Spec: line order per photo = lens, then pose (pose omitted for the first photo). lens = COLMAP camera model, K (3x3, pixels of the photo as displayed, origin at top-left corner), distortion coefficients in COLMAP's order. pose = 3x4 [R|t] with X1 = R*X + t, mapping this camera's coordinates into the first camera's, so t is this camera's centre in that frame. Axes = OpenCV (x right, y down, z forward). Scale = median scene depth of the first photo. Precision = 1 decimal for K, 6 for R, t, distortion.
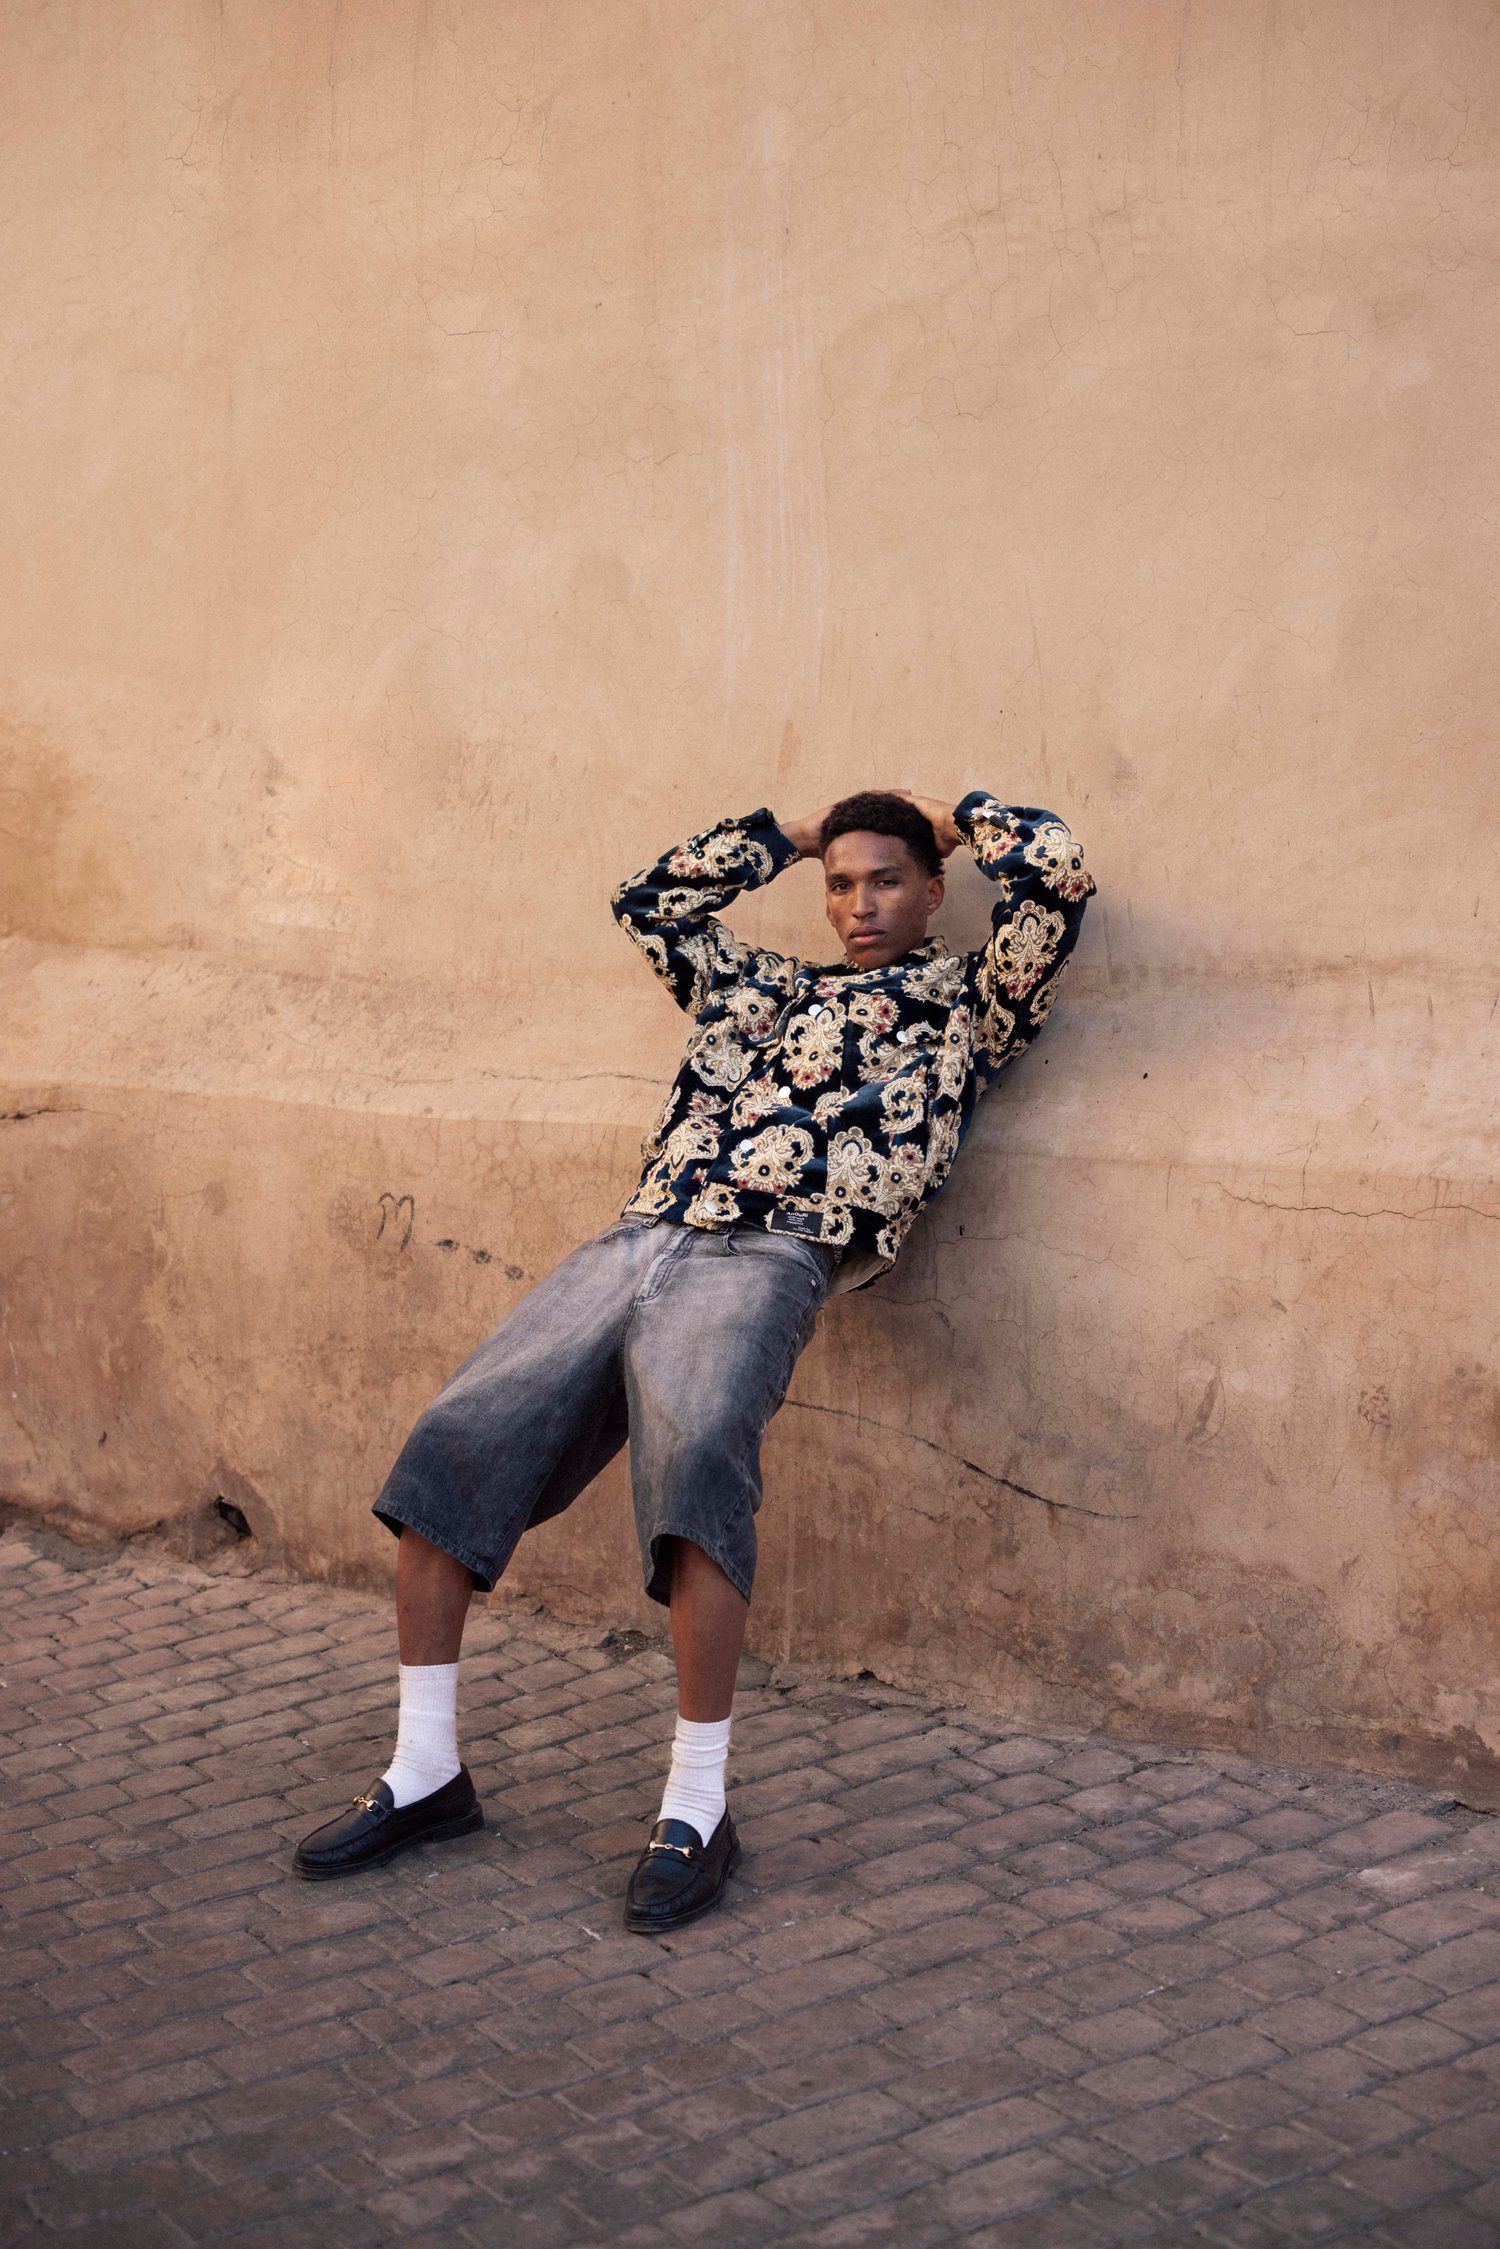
lens RADIAL K [[3289.6, 0, 750.7], [0, 3289.6, 1241.5], [0, 0, 1]] dist [-0.061338, 0.151976]
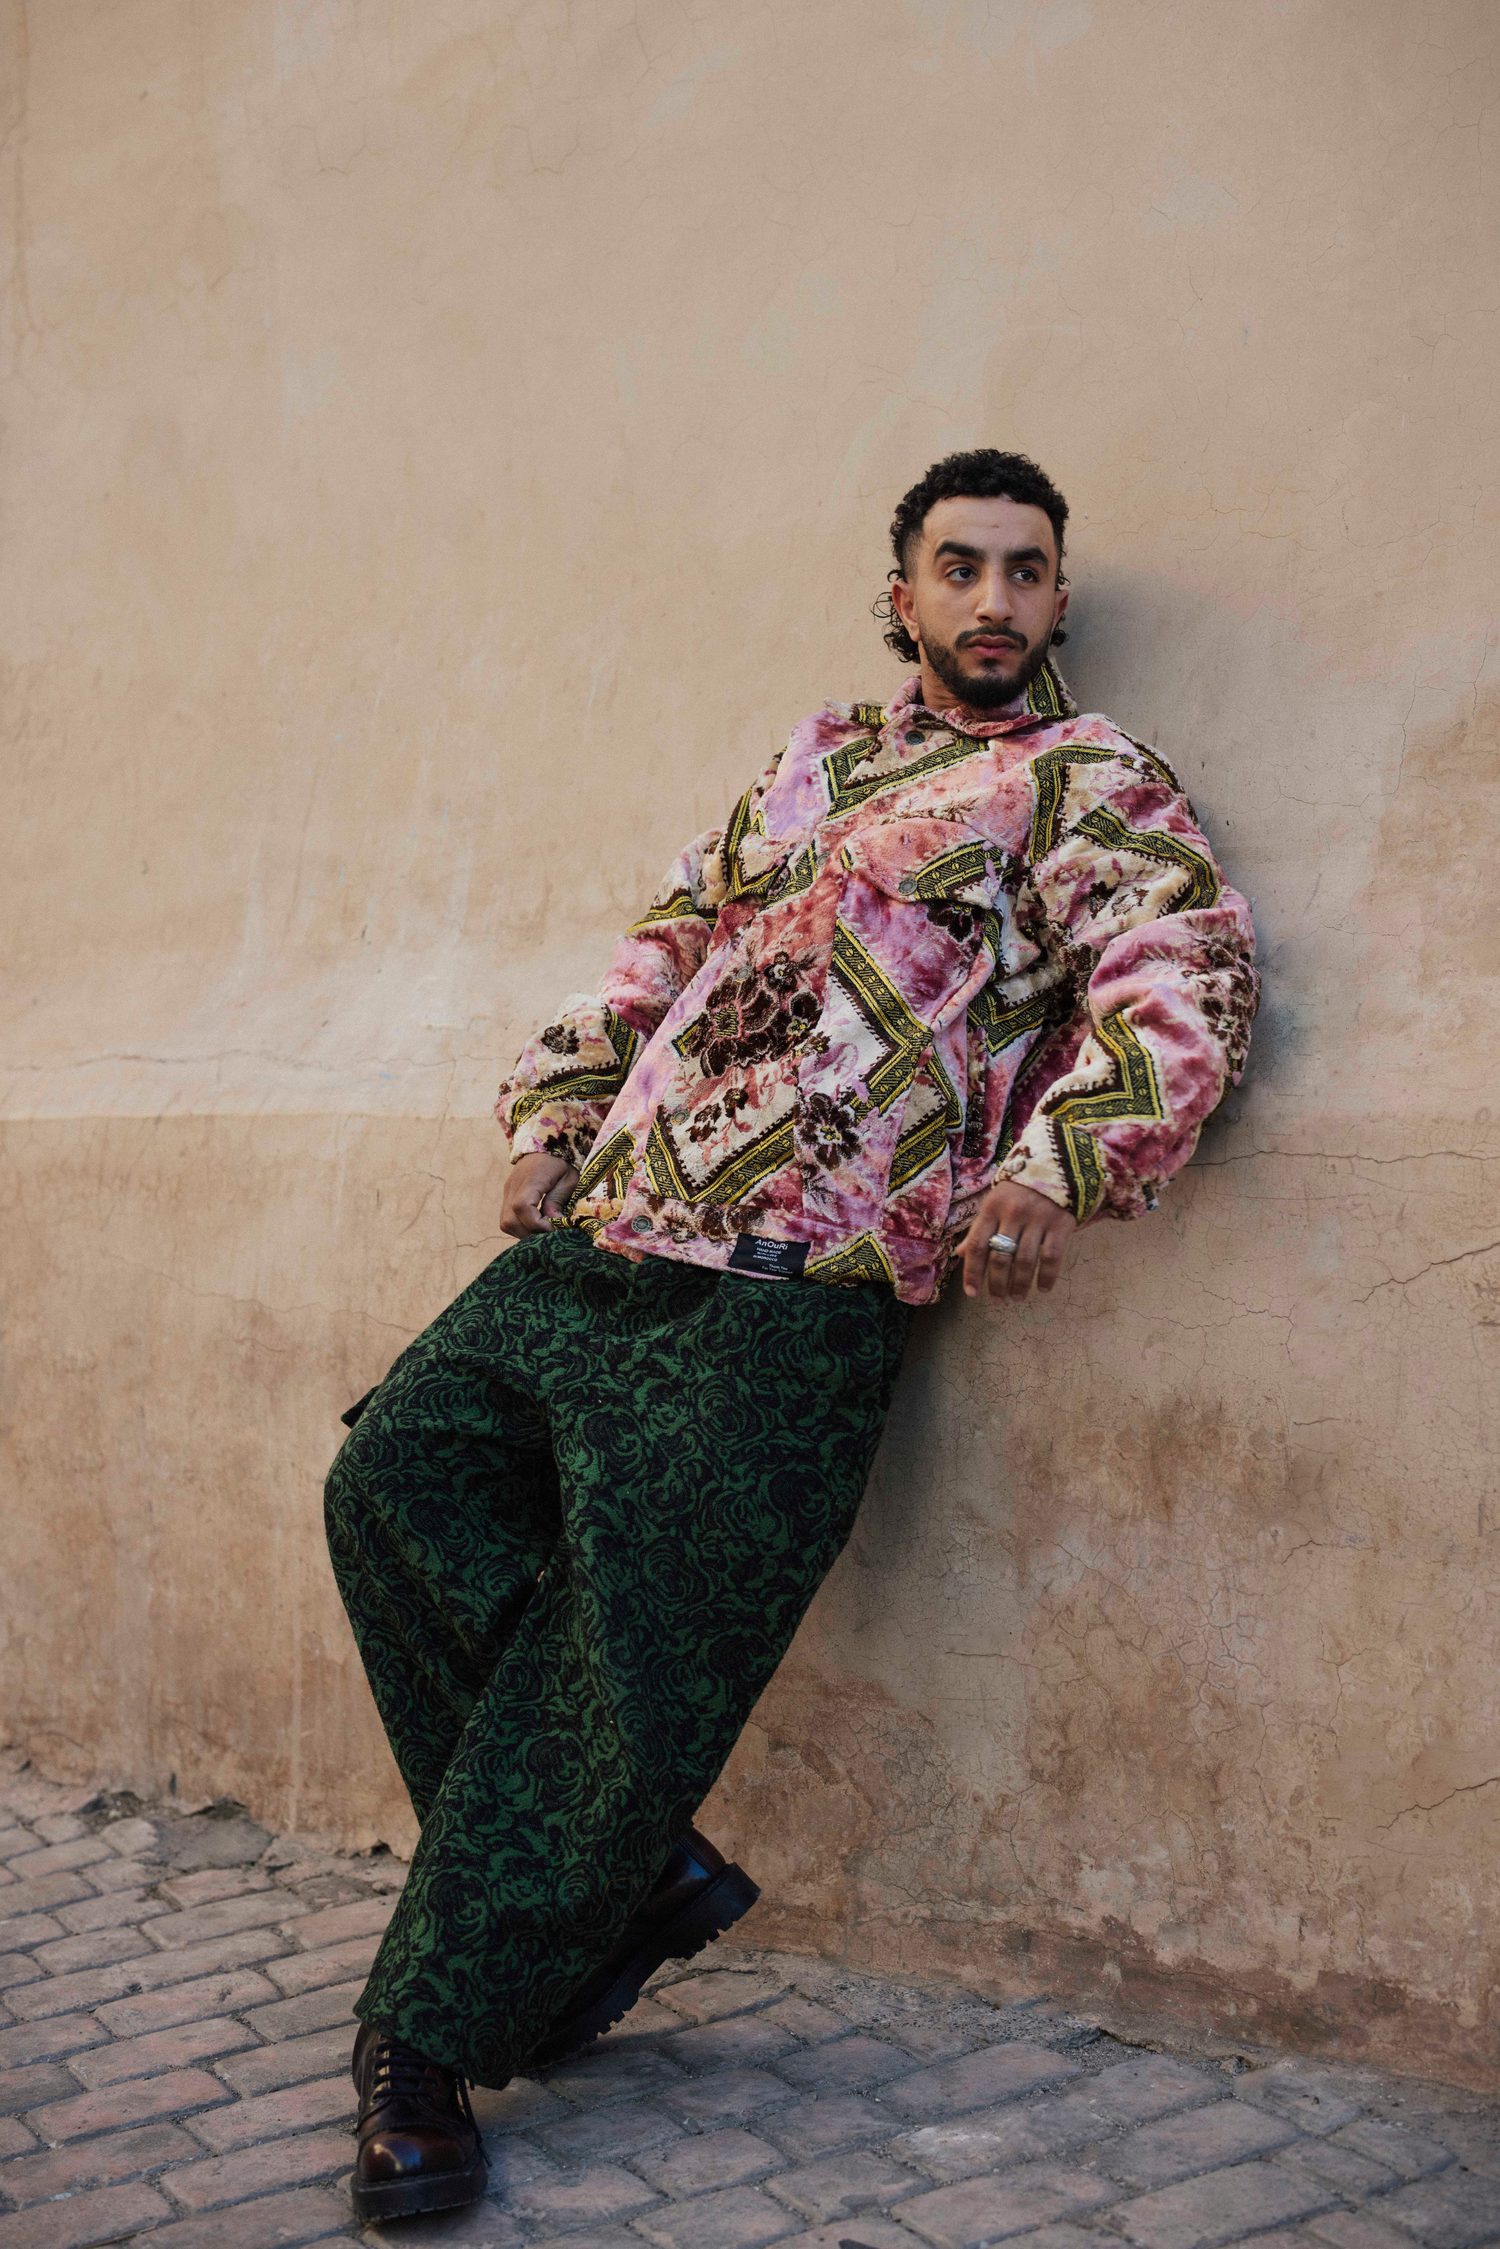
lens RADIAL K [[3289.6, 0, 750.7], [0, 3289.6, 1241.5], [0, 0, 1]] dist [-0.061338, 0.151976]
pose [[0.998553, 0.001772, -0.053738, 0.170805], [-0.005939, 0.996975, -0.077497, 0.058859], [0.053439, 0.077704, 0.995543, 0.296211]]
